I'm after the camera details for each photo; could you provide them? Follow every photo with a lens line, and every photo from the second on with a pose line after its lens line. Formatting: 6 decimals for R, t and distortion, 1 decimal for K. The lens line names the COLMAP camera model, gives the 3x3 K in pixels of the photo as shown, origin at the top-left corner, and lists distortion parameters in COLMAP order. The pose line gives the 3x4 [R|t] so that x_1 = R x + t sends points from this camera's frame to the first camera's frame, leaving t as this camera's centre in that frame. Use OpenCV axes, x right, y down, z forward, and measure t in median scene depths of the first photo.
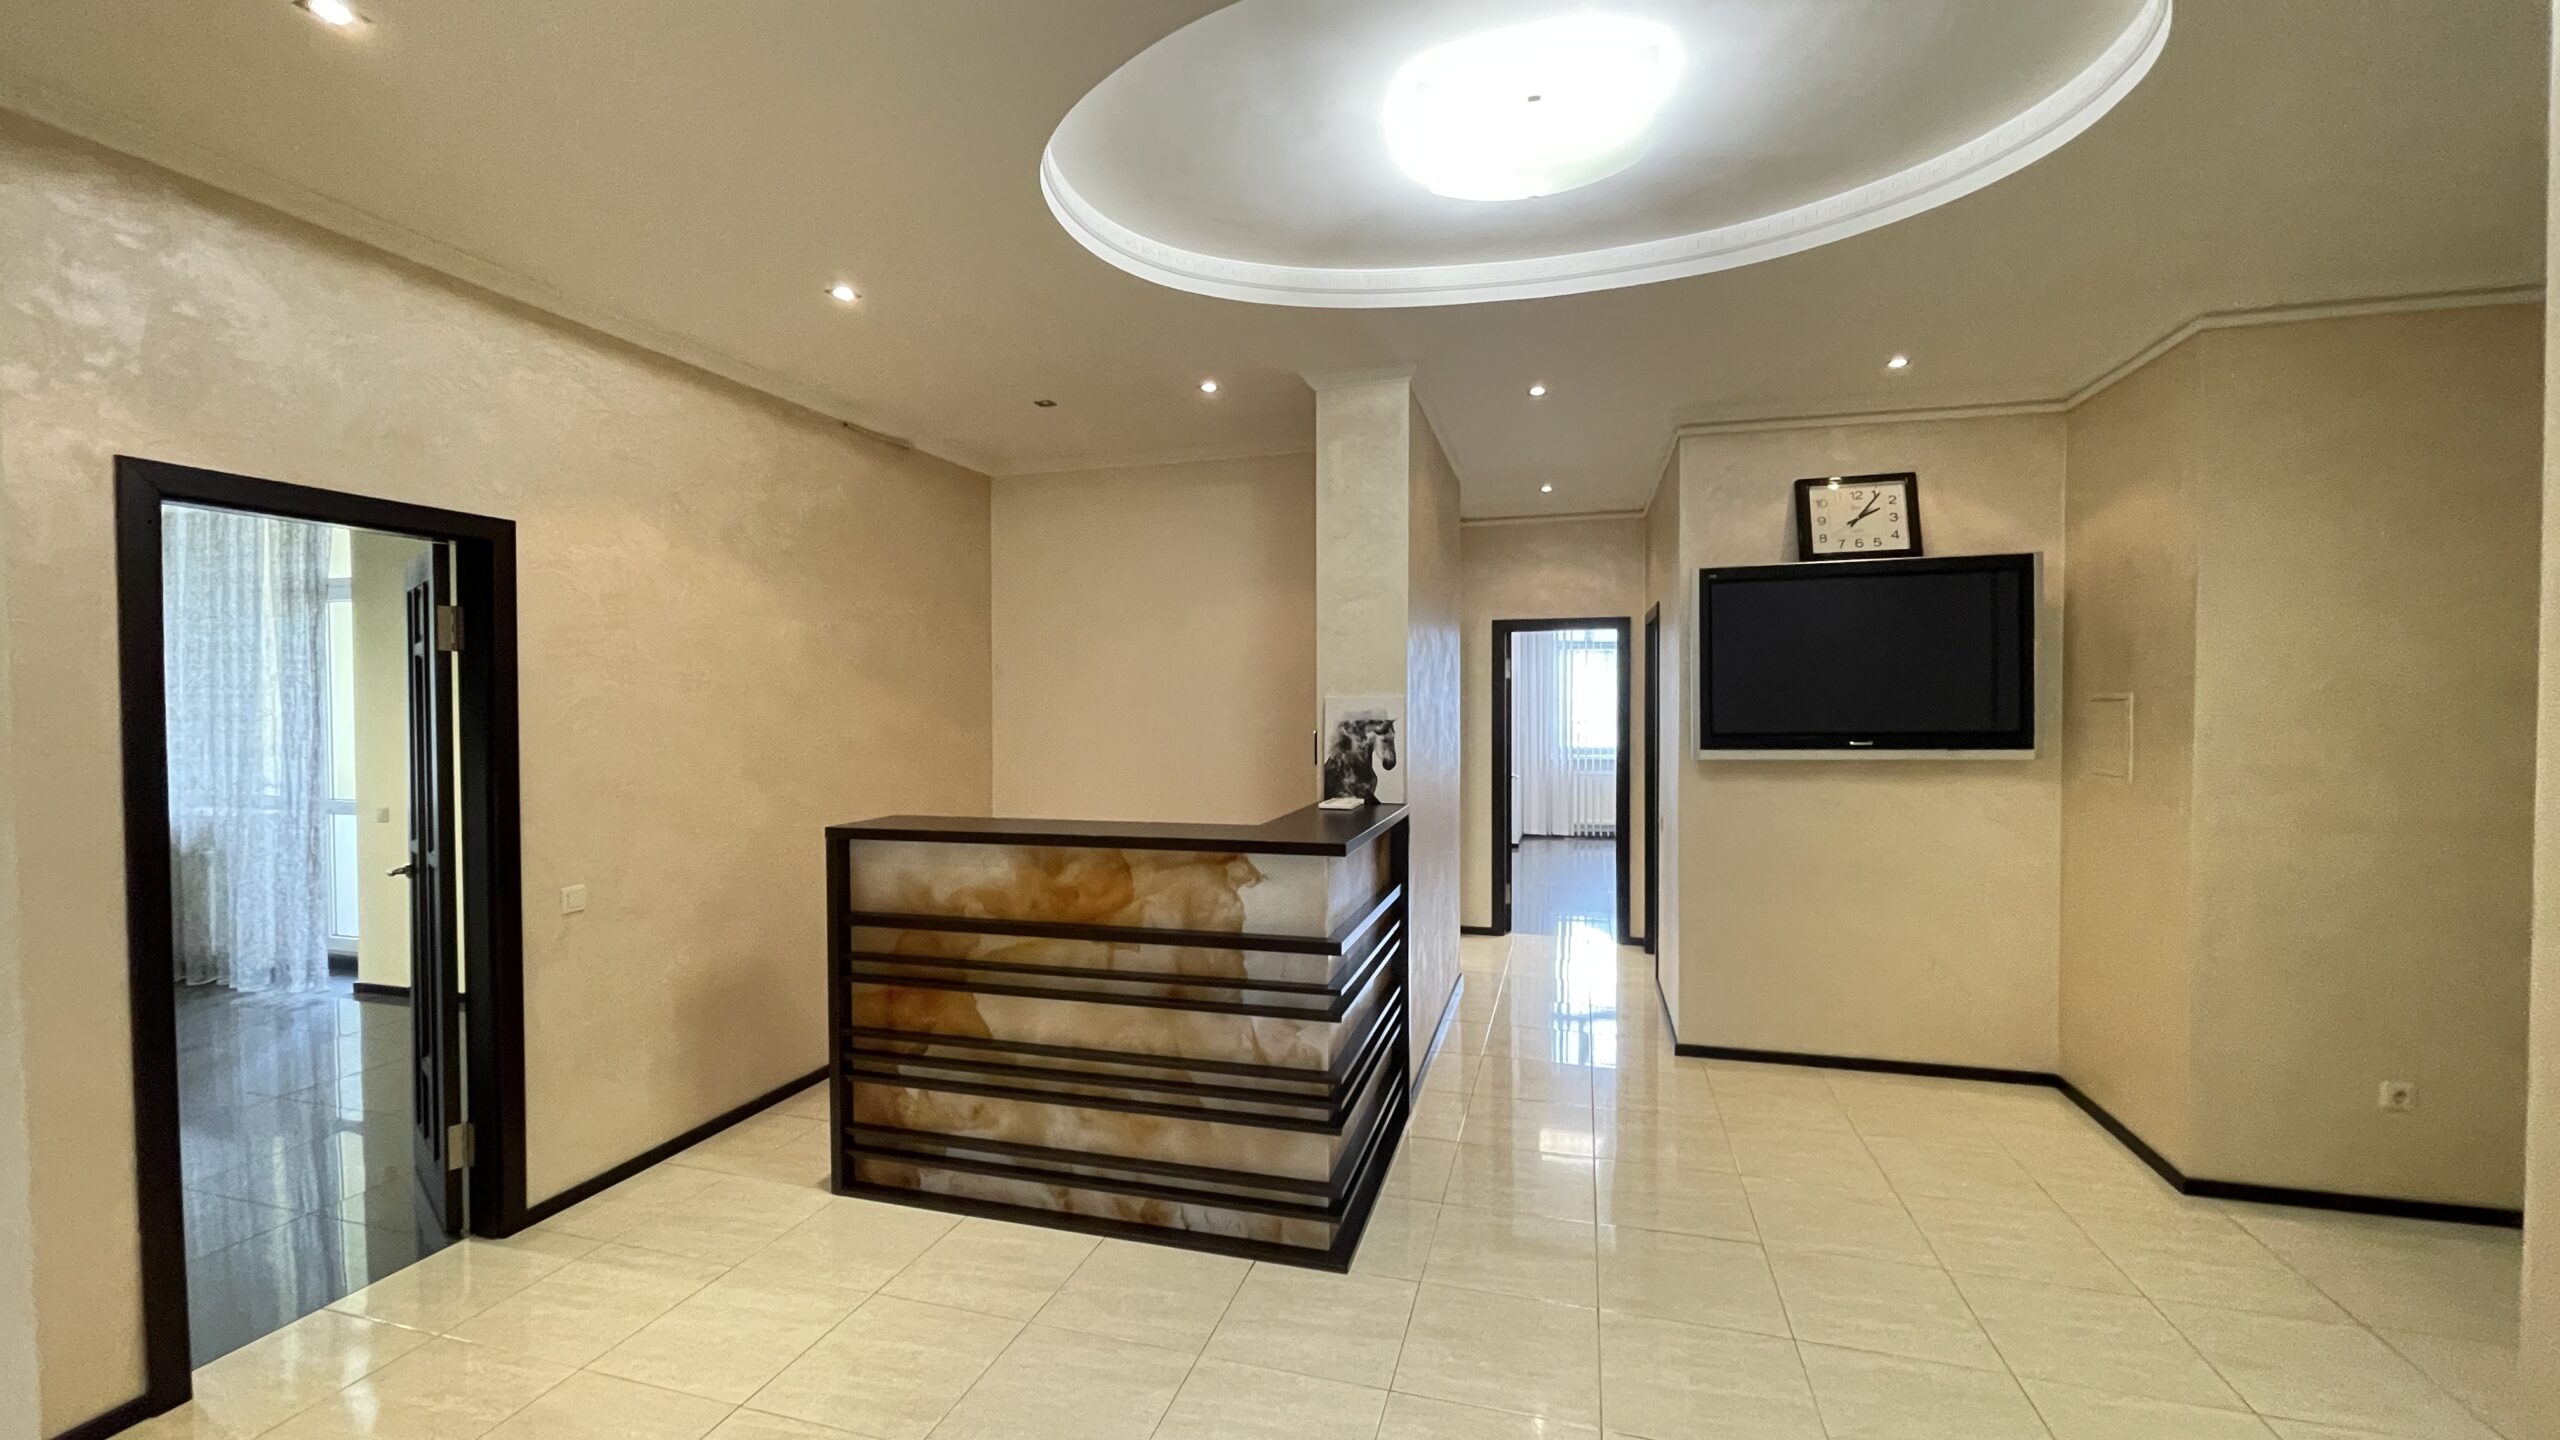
lens RADIAL K [[1051.2, 0, 1292.5], [0, 1051.2, 728.9], [0, 0, 1]] dist [-0.004286, -0.000295]
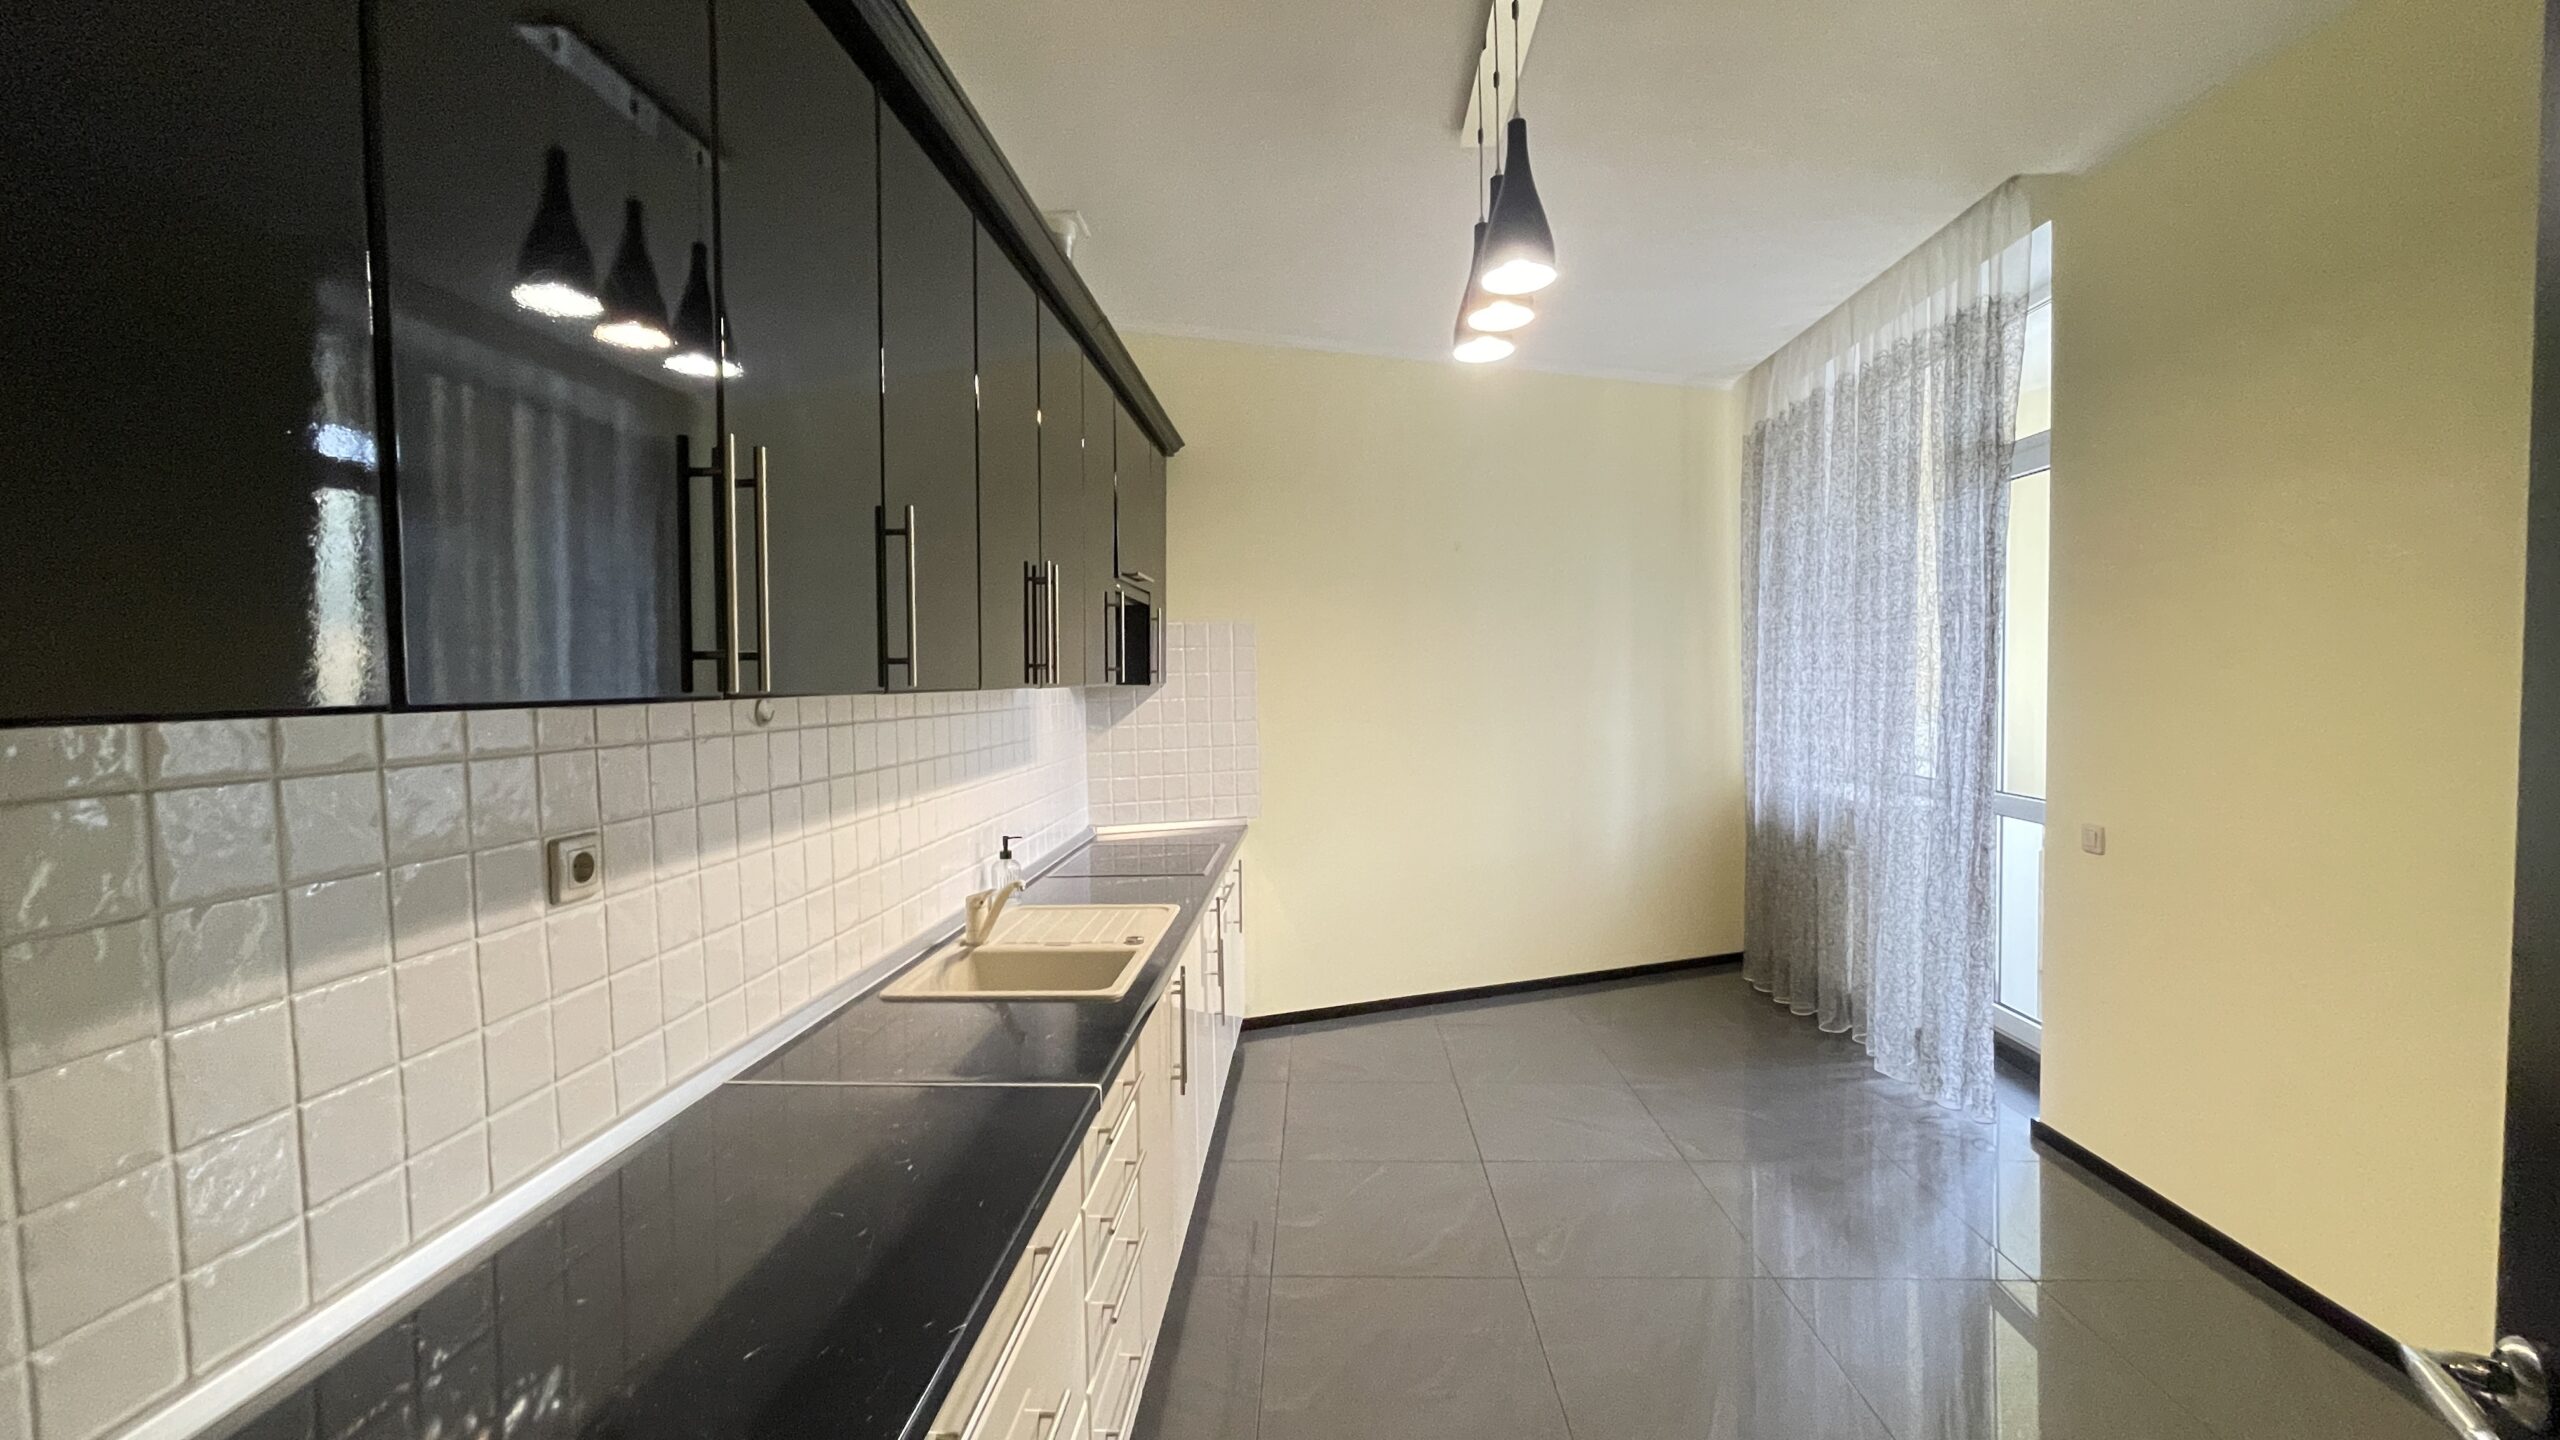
lens RADIAL K [[1051.2, 0, 1292.5], [0, 1051.2, 728.9], [0, 0, 1]] dist [-0.004286, -0.000295]
pose [[0.249549, 0.043743, -0.967374, -0.451769], [-0.000044, 0.998980, 0.045161, 0.000836], [0.968362, -0.011227, 0.249297, 0.466154]]
